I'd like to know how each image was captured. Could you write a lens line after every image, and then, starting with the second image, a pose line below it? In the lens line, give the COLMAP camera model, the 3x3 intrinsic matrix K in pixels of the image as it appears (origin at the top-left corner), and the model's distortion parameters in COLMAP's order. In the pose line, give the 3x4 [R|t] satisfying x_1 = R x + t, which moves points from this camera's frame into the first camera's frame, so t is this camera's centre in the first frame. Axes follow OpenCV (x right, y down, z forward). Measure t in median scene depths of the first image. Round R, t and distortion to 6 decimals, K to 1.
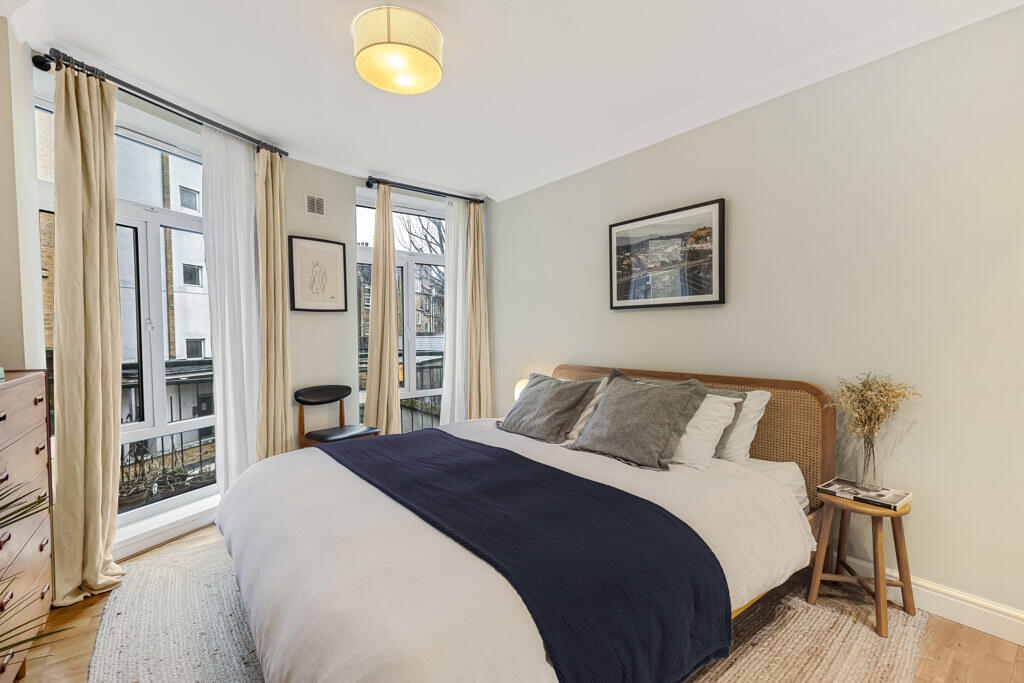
lens RADIAL K [[455.7, 0, 513.5], [0, 455.7, 341.3], [0, 0, 1]] dist [0.002722, -0.001397]
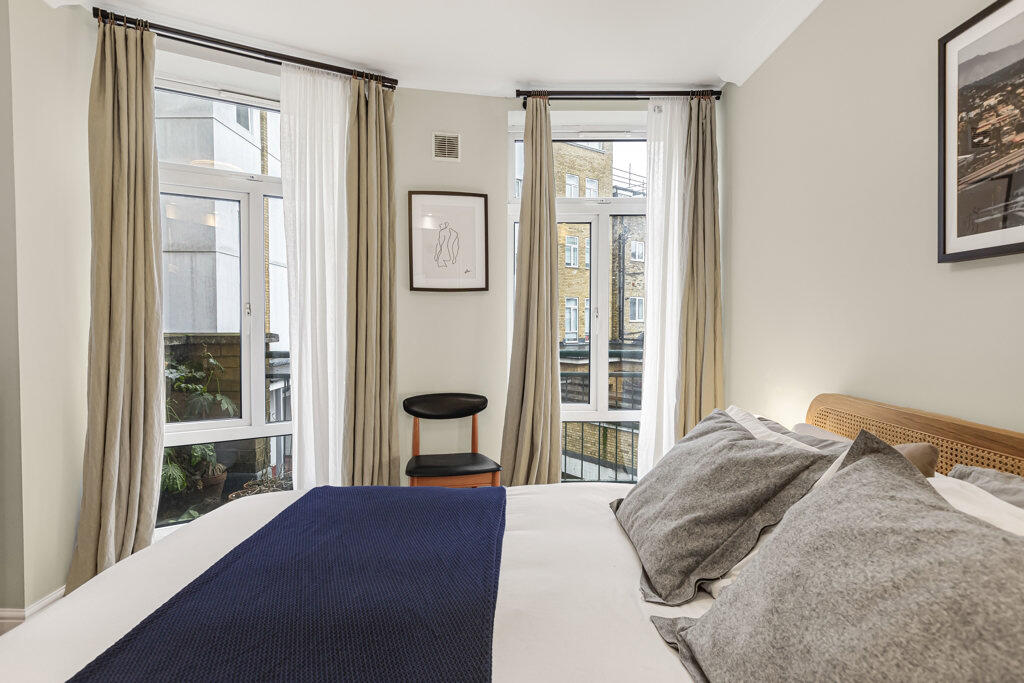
lens RADIAL K [[542.5, 0, 511.3], [0, 542.5, 332.2], [0, 0, 1]] dist [0.000606, 0.001368]
pose [[0.785570, 0.017975, -0.618512, 0.217213], [-0.019709, 0.999798, 0.004023, -0.006530], [0.618459, 0.009030, 0.785765, 0.432209]]
